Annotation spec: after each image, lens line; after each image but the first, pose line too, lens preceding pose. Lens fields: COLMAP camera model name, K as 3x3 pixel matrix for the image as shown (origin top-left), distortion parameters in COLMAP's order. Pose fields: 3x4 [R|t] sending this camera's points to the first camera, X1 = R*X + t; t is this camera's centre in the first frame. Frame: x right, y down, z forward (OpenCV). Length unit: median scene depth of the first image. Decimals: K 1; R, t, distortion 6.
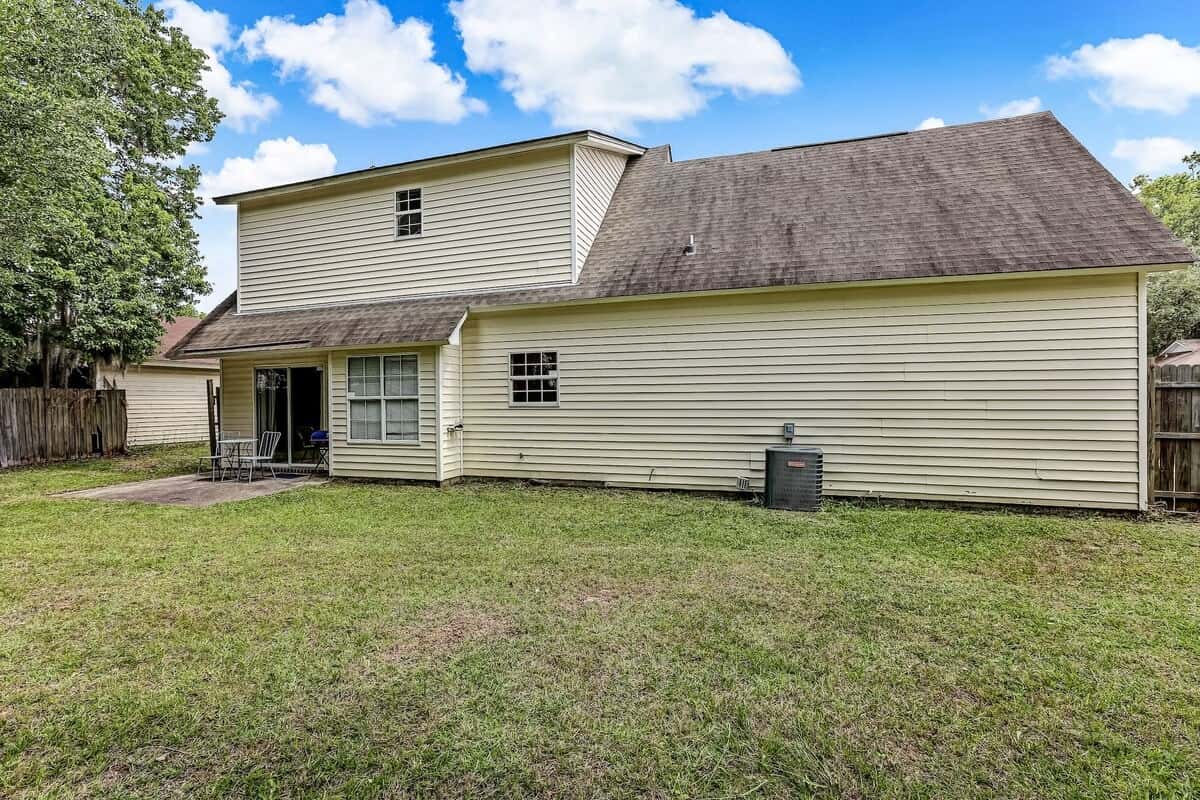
lens RADIAL K [[548.3, 0, 592.9], [0, 548.3, 399.2], [0, 0, 1]] dist [-0.024237, 0.000436]
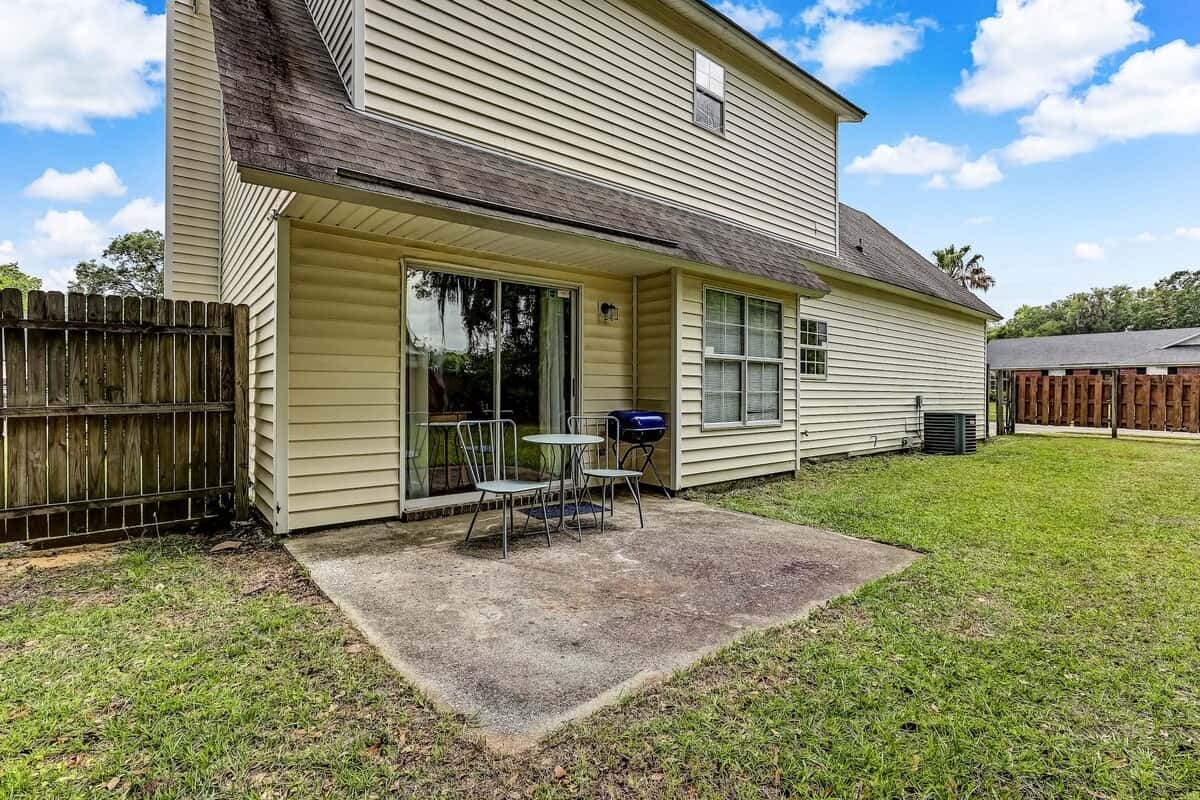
lens RADIAL K [[548.3, 0, 600.9], [0, 548.3, 394.9], [0, 0, 1]] dist [-0.024237, 0.000436]
pose [[0.540869, 0.009669, 0.841051, -1.055975], [-0.008104, 0.999947, -0.006284, 0.048202], [-0.841068, -0.003417, 0.540919, 0.789681]]
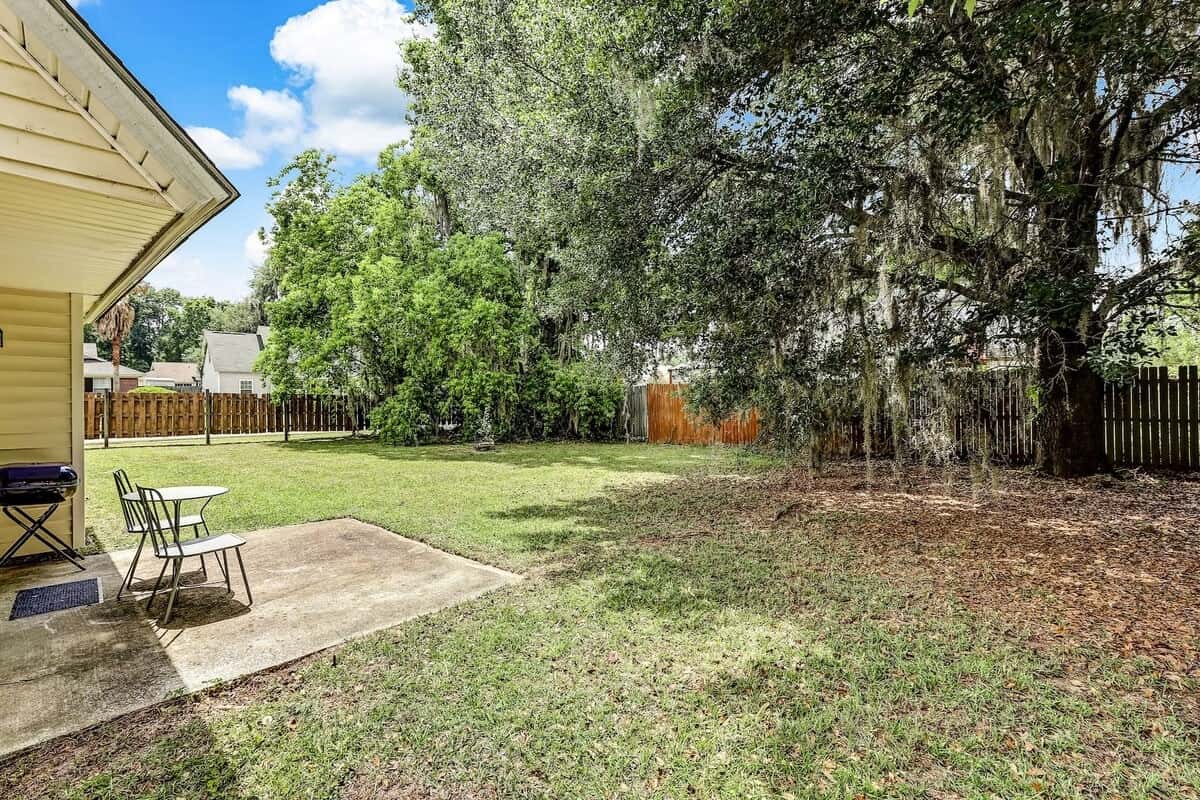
lens RADIAL K [[548.3, 0, 593.3], [0, 548.3, 393.7], [0, 0, 1]] dist [-0.024237, 0.000436]
pose [[-0.902777, 0.019572, 0.429663, -1.172888], [0.019855, 0.999796, -0.003824, 0.012304], [-0.429650, 0.005078, -0.902981, 1.304541]]
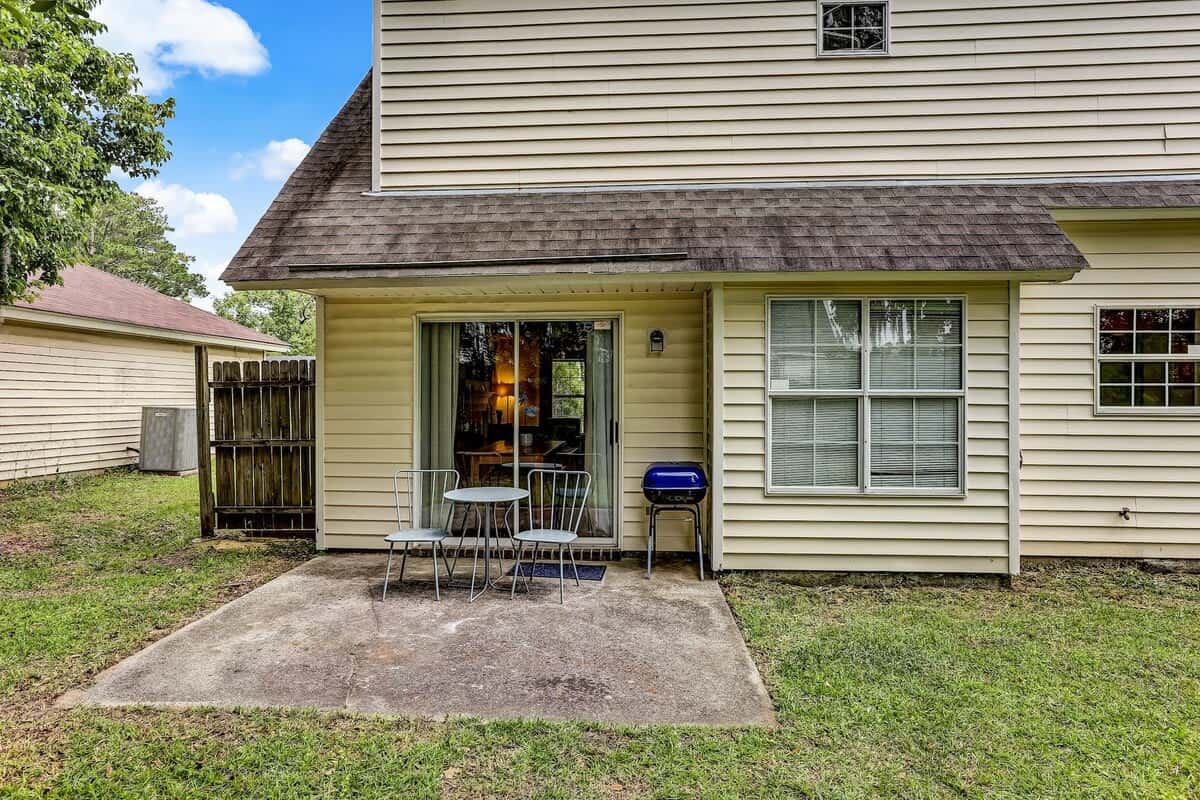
lens RADIAL K [[700.4, 0, 602.0], [0, 700.4, 403.9], [0, 0, 1]] dist [-0.008722, 0.002050]
pose [[0.967161, 0.011841, 0.253889, -0.745570], [-0.013138, 0.999908, 0.003414, 0.007370], [-0.253825, -0.006637, 0.967227, 0.500135]]
